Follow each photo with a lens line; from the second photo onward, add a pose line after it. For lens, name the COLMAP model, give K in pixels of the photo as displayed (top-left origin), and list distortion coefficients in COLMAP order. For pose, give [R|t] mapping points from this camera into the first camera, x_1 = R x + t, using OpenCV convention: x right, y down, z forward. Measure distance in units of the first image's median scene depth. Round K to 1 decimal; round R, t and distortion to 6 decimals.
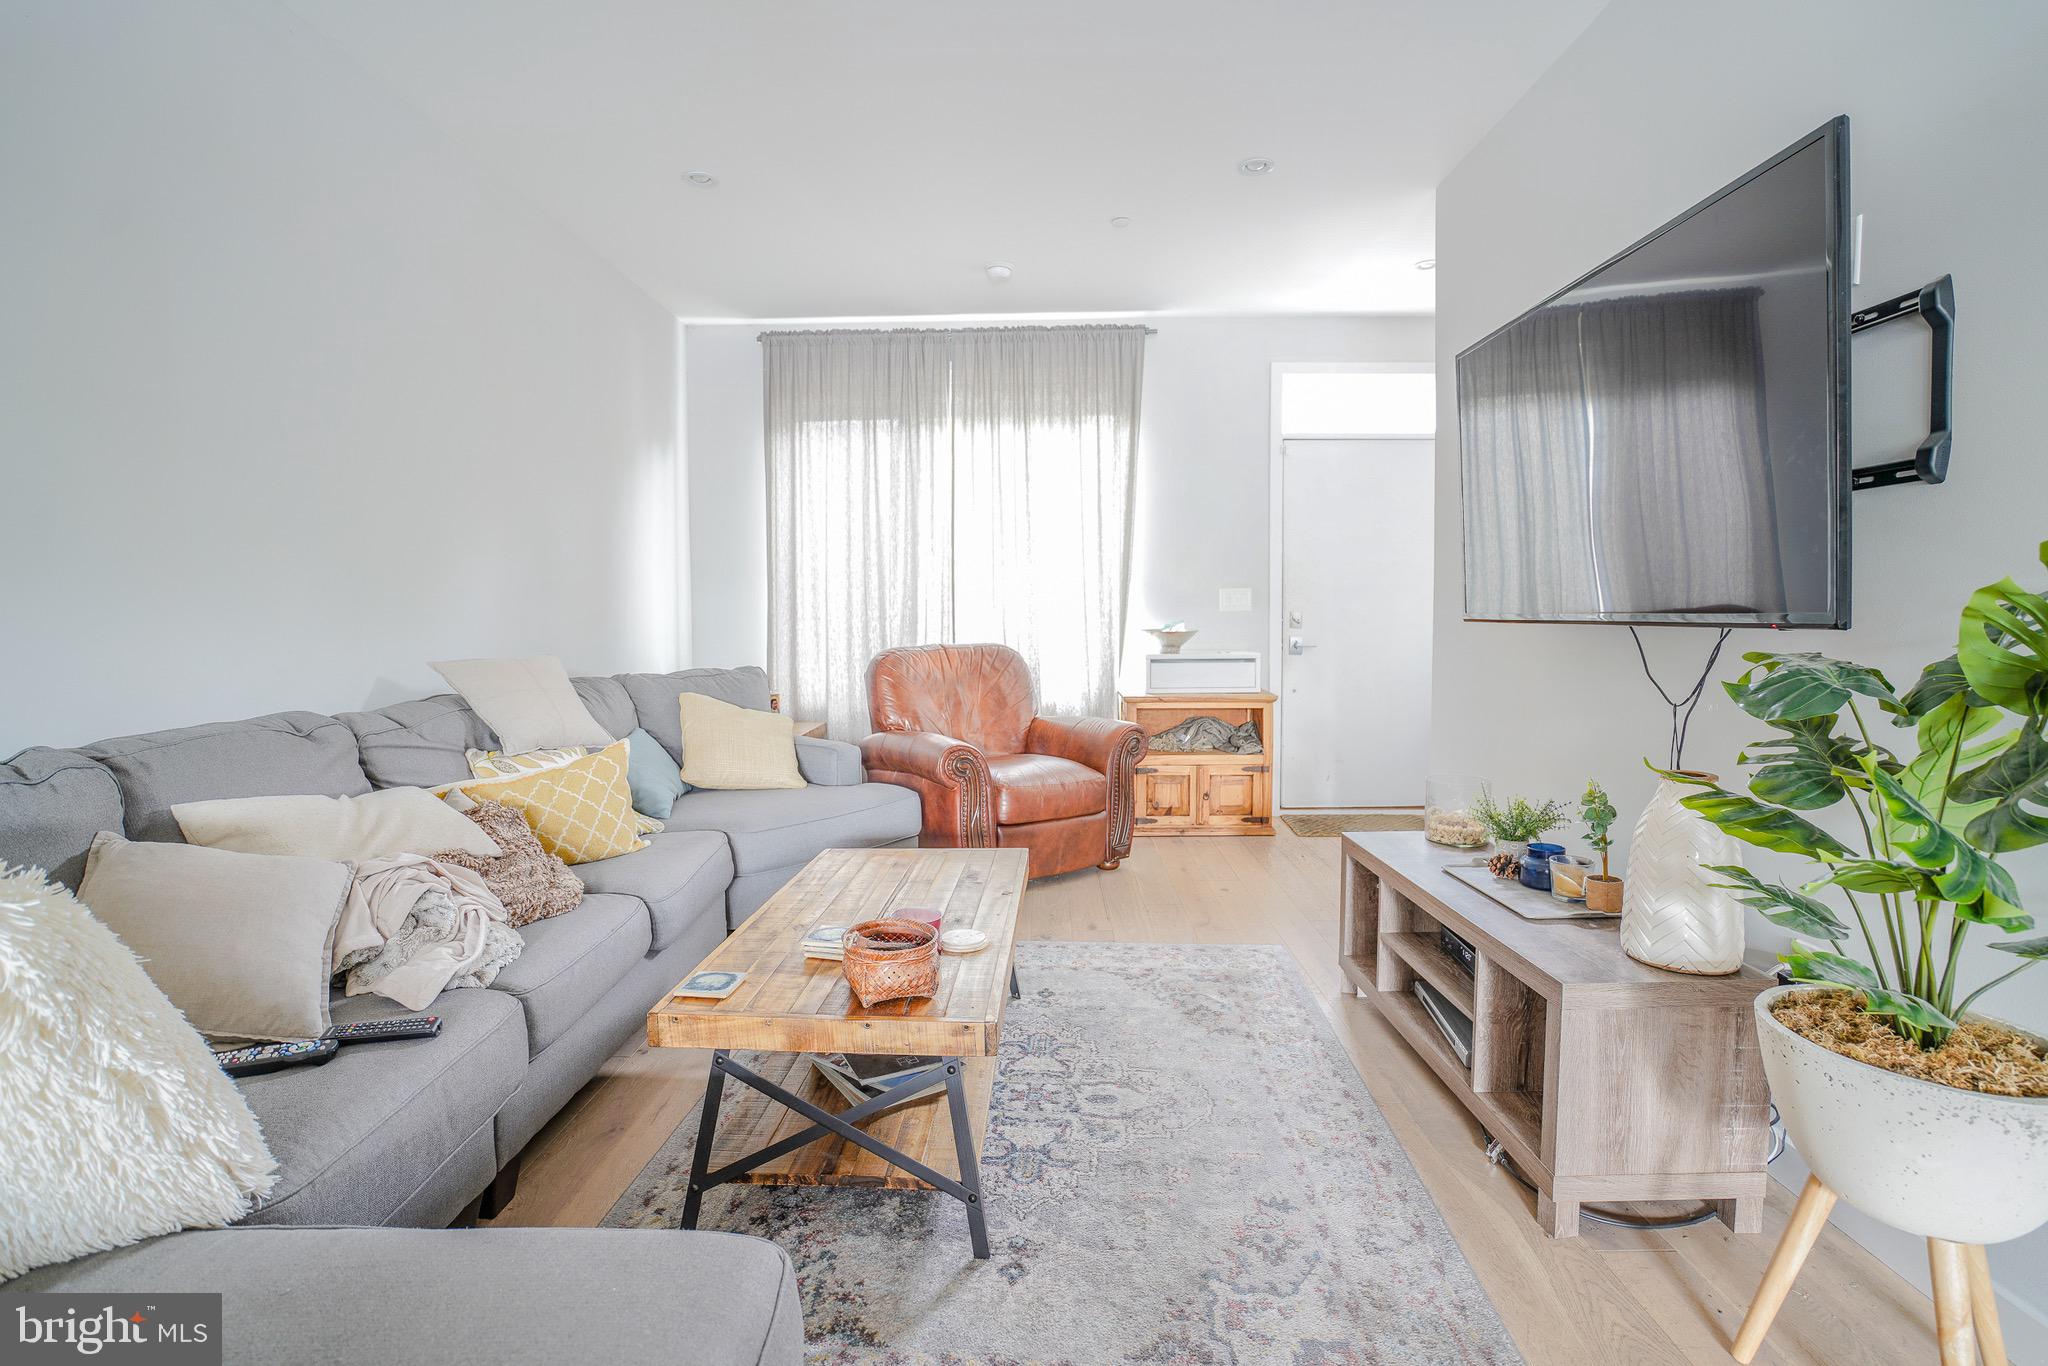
lens RADIAL K [[948.8, 0, 1024.0], [0, 948.8, 683.0], [0, 0, 1]] dist [-0.062992, 0.032109]
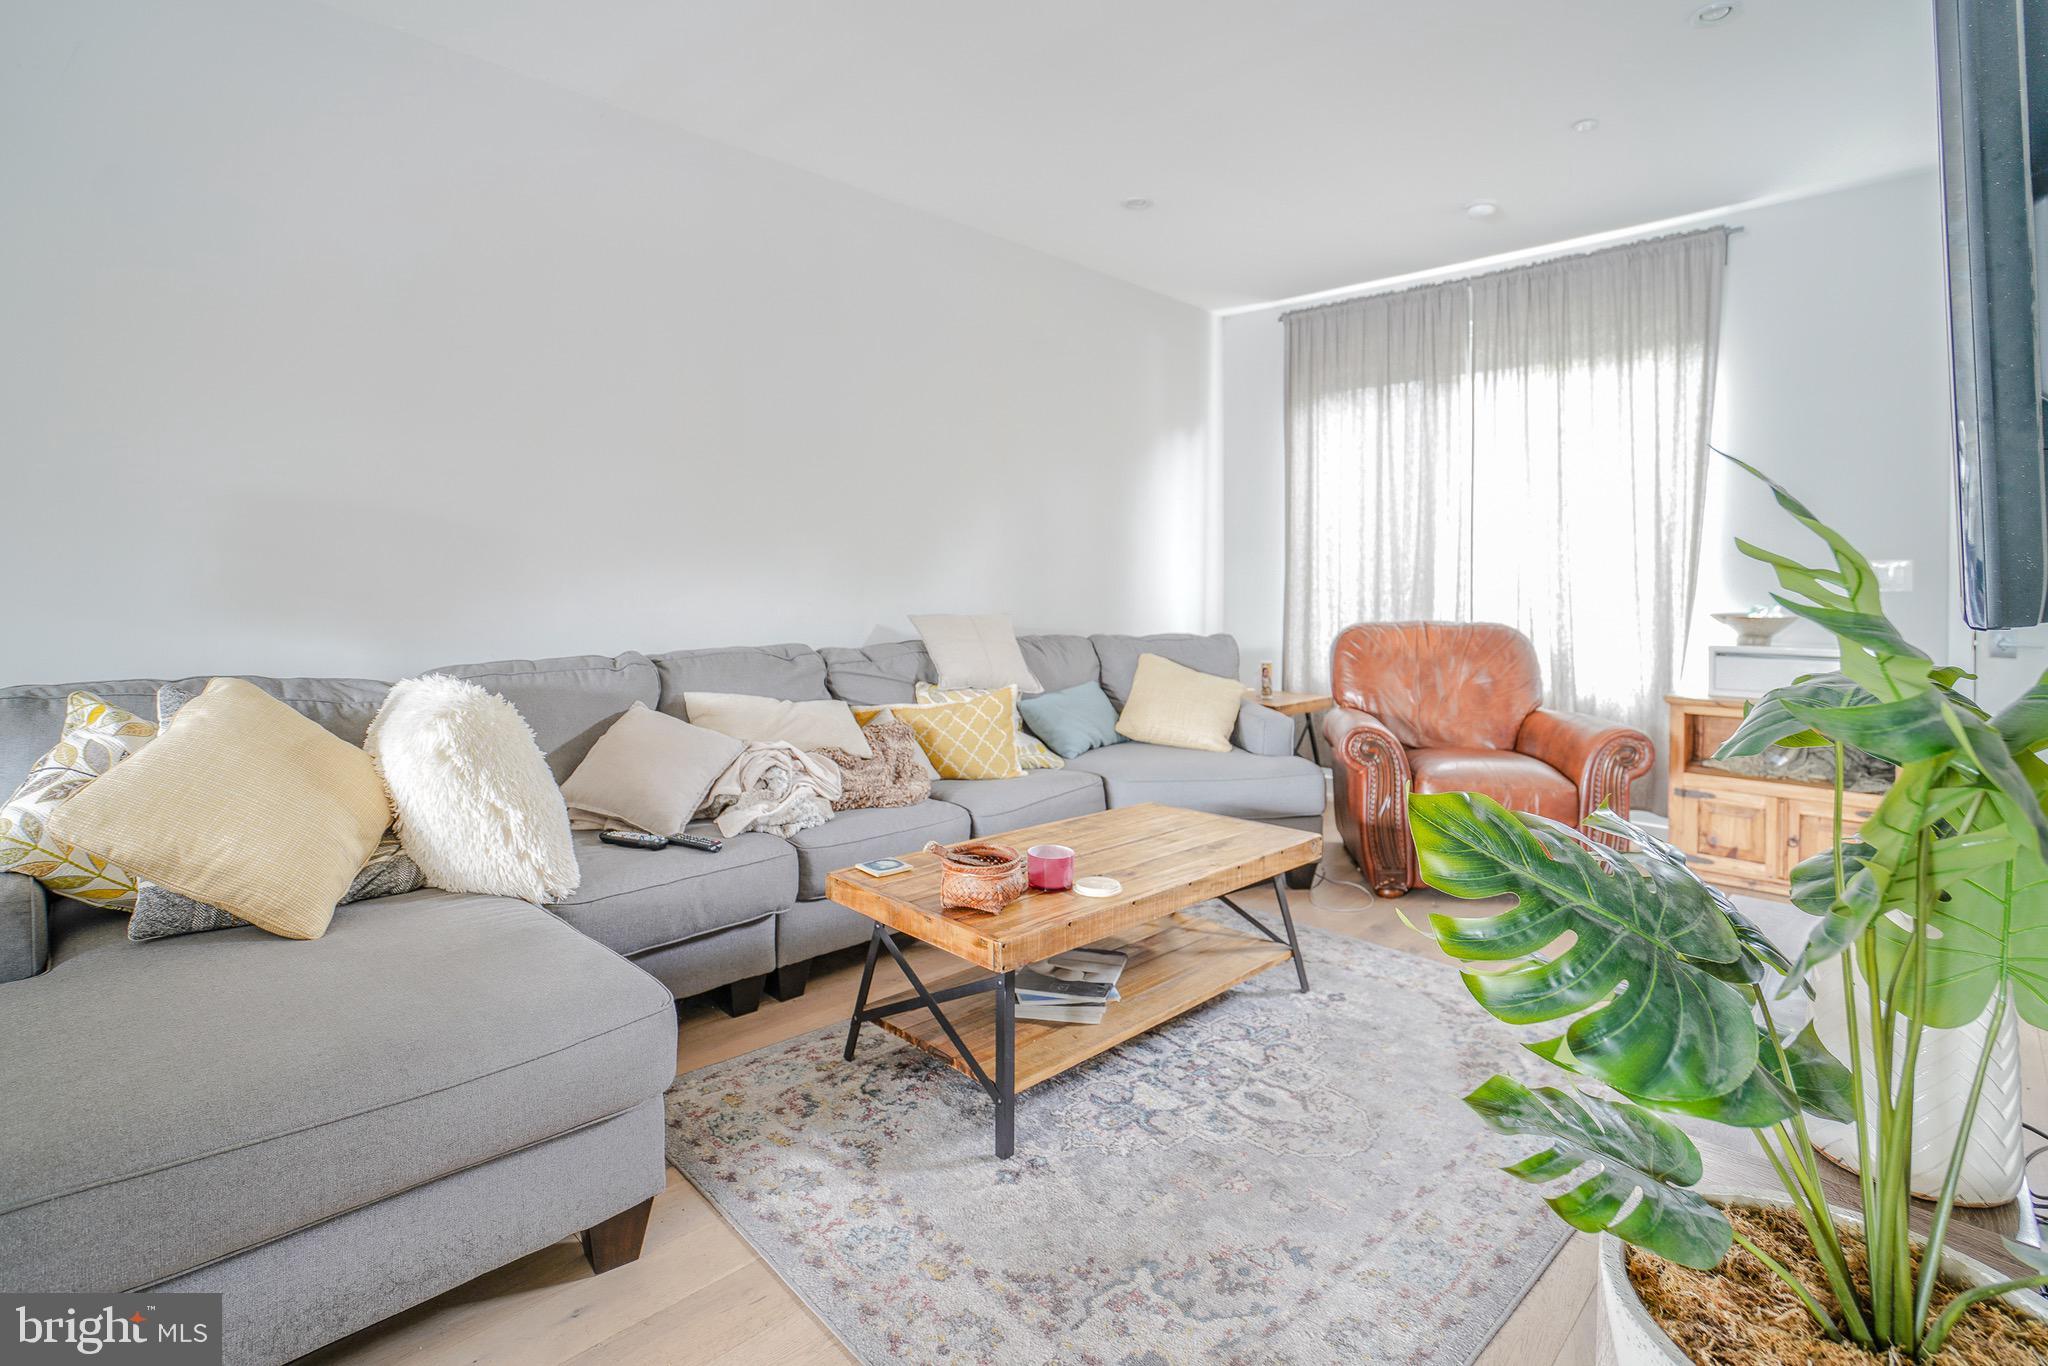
lens RADIAL K [[976.1, 0, 1020.1], [0, 976.1, 606.5], [0, 0, 1]] dist [-0.058588, 0.025189]
pose [[0.732073, 0.030304, -0.680552, 0.246527], [-0.064453, 0.997610, -0.024911, -0.005899], [0.678170, 0.062100, 0.732276, 0.042164]]
